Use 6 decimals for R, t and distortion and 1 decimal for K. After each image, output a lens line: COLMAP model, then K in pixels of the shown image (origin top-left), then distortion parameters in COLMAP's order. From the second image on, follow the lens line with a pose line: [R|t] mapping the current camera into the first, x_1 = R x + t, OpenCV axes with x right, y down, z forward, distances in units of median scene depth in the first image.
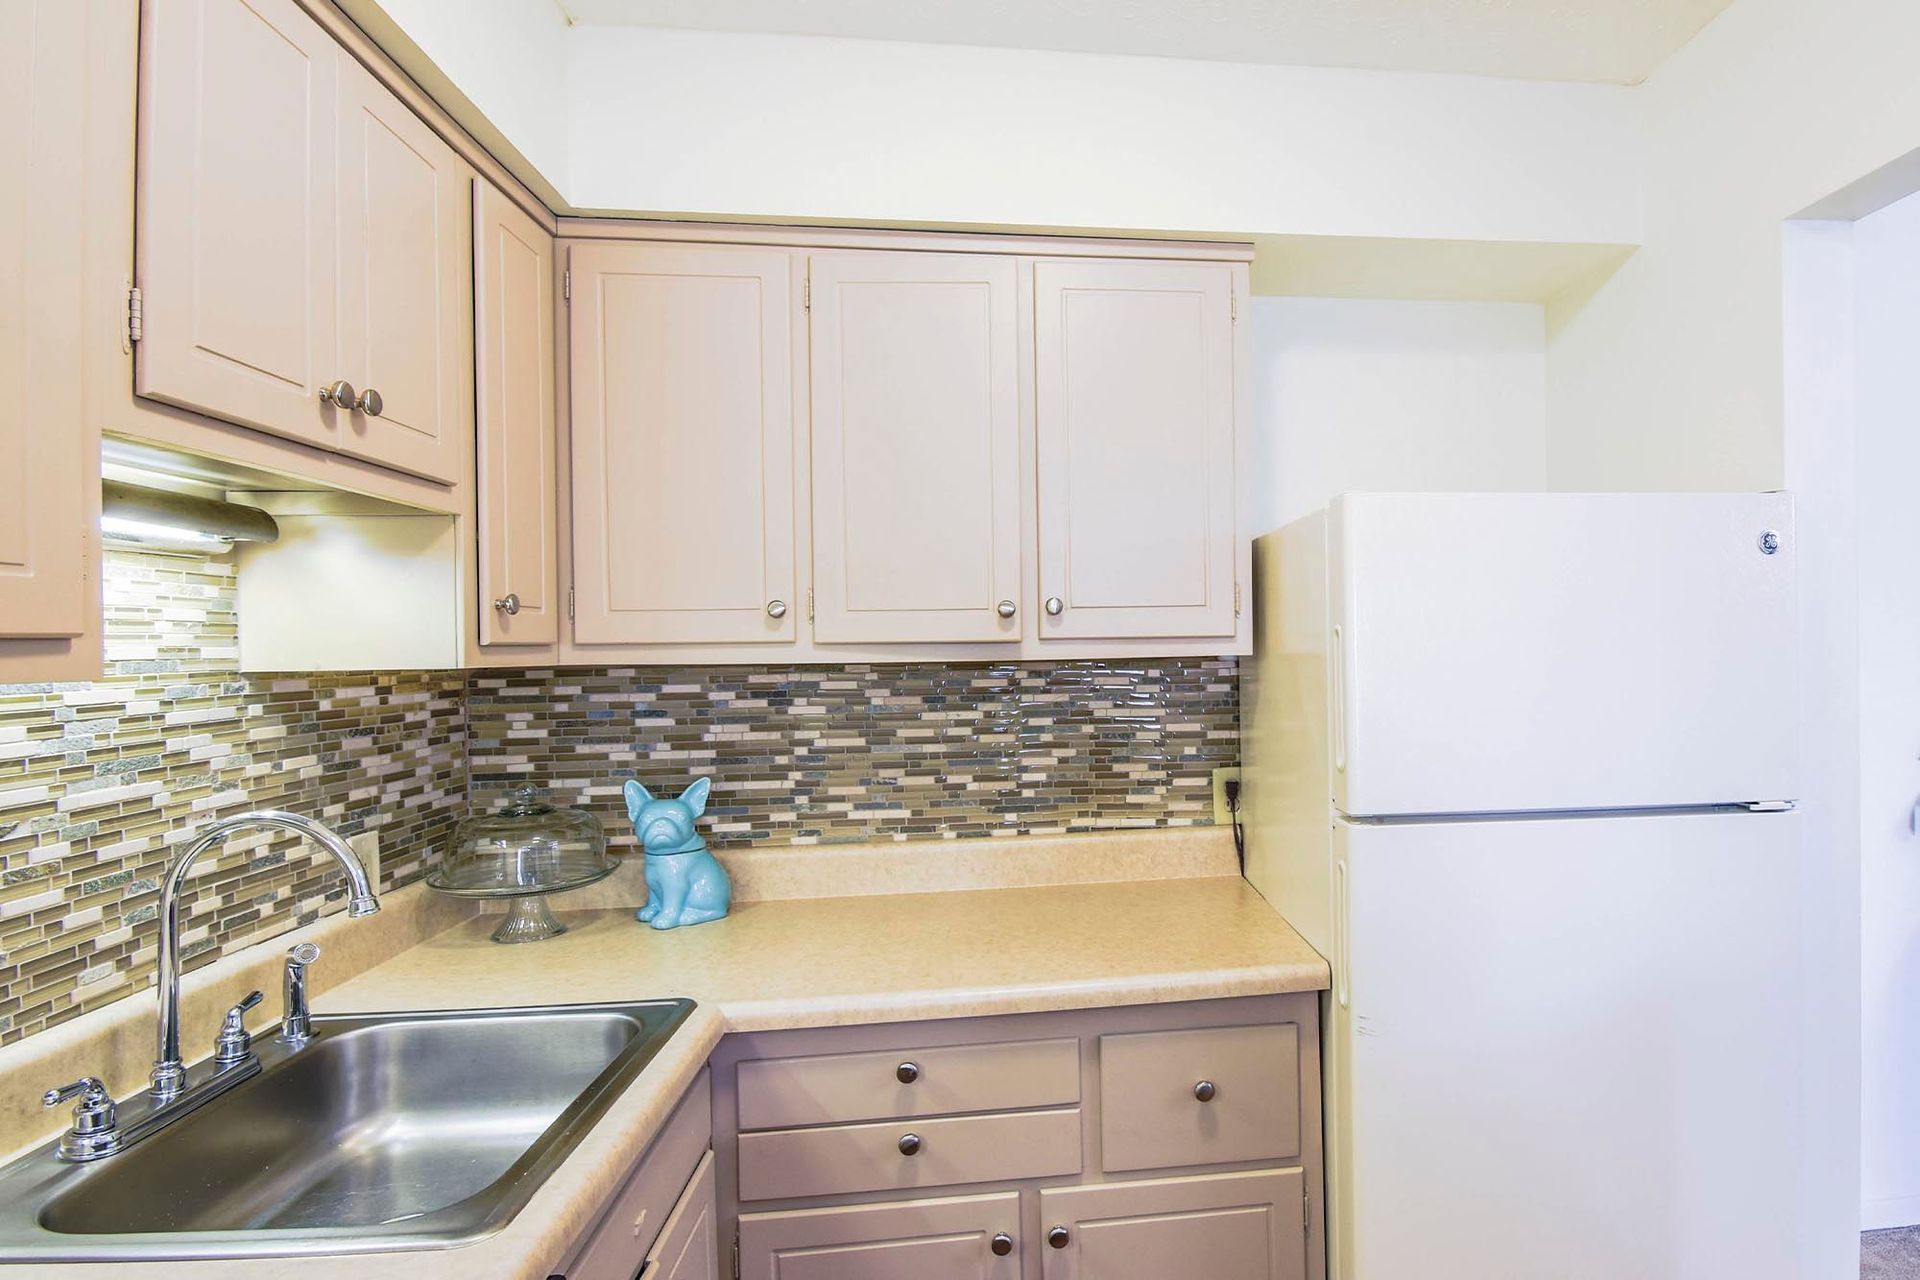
lens RADIAL K [[970.0, 0, 1043.0], [0, 970.0, 658.5], [0, 0, 1]] dist [-0.008632, -0.007571]
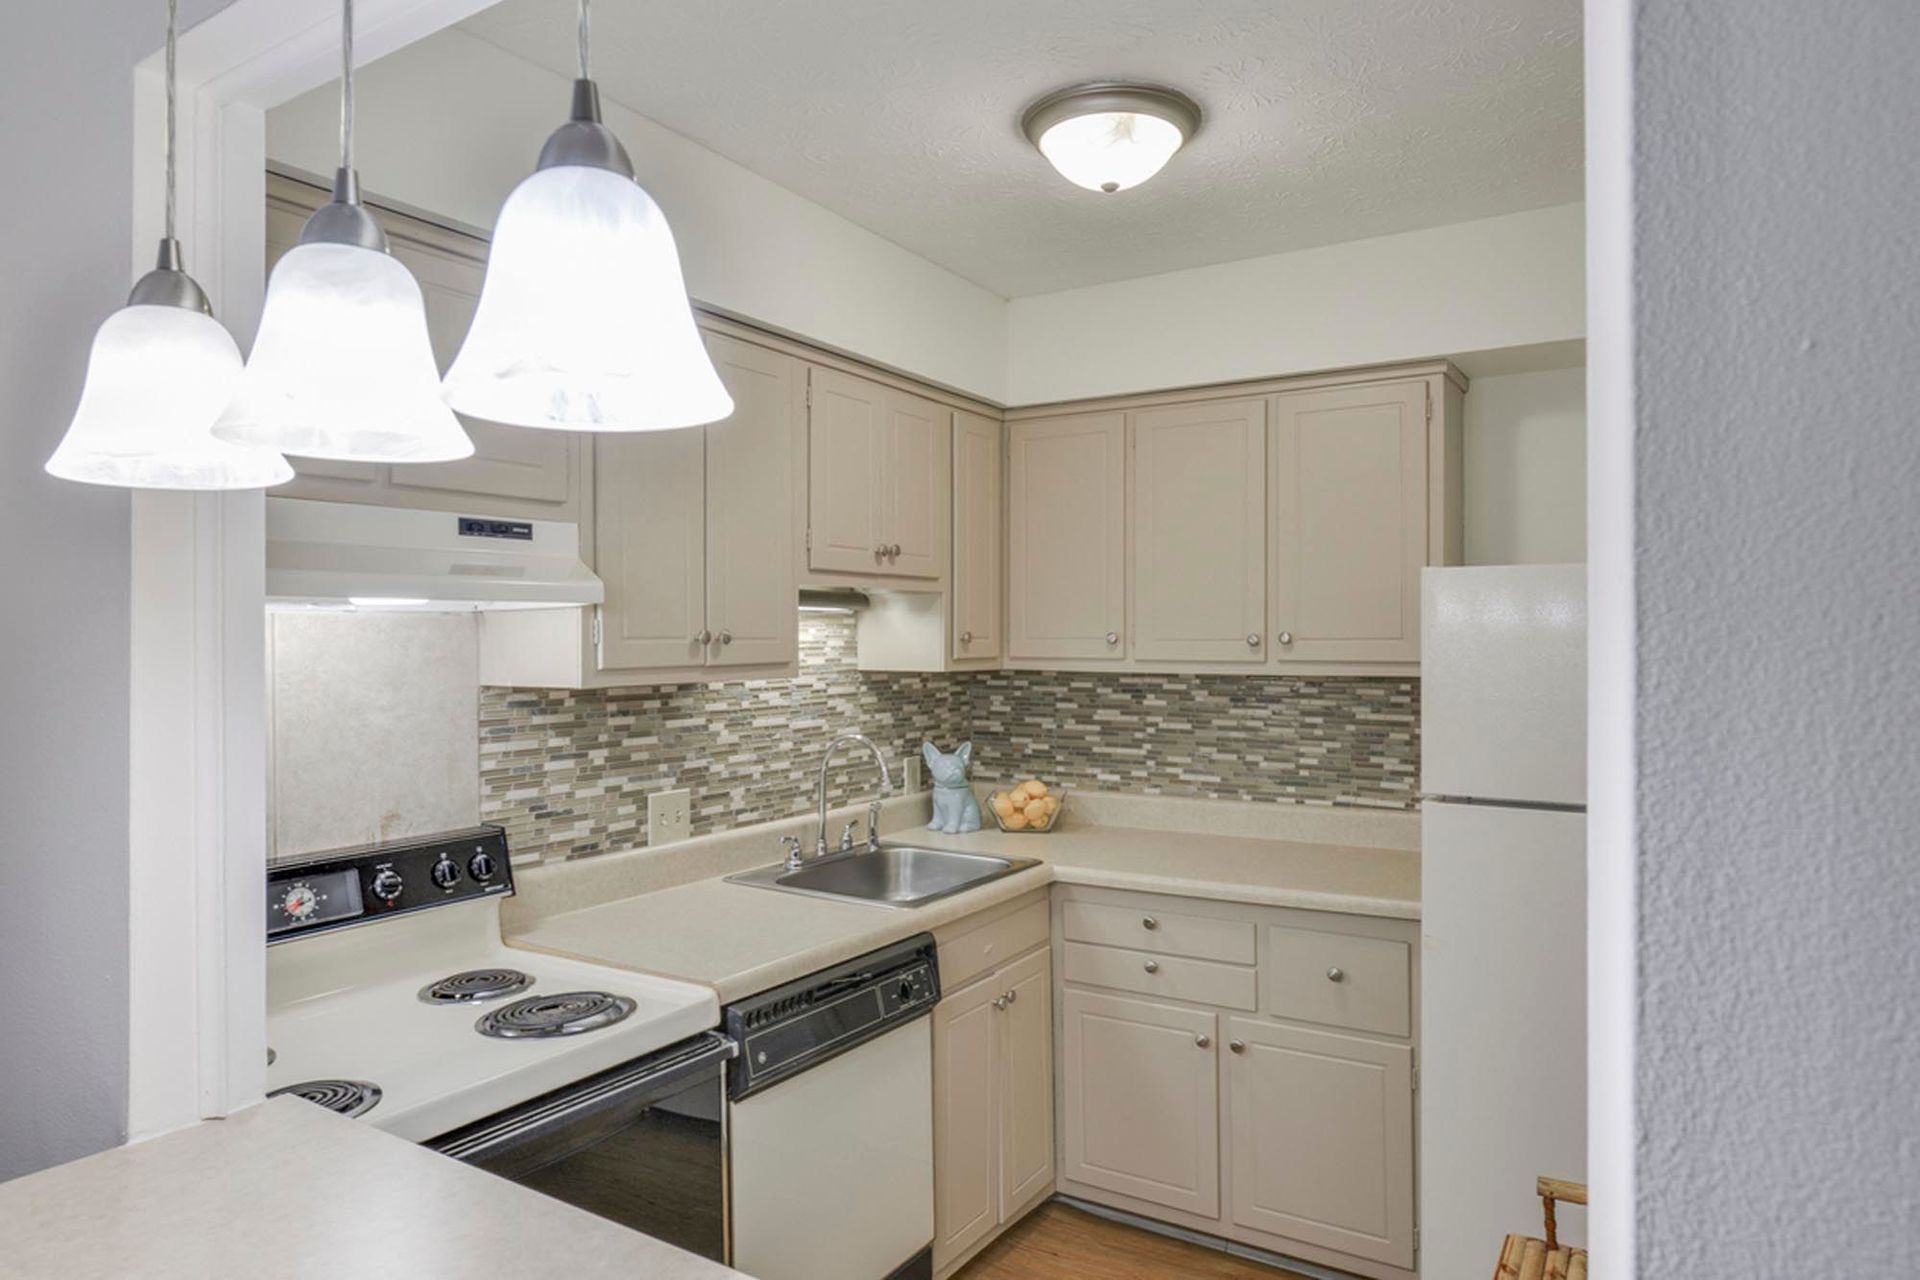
lens RADIAL K [[1166.6, 0, 961.6], [0, 1166.6, 638.6], [0, 0, 1]] dist [-0.006643, -0.000713]
pose [[0.770969, 0.015845, -0.636675, 0.722330], [-0.014312, 0.999869, 0.007553, -0.059009], [0.636712, 0.003289, 0.771095, -0.613704]]
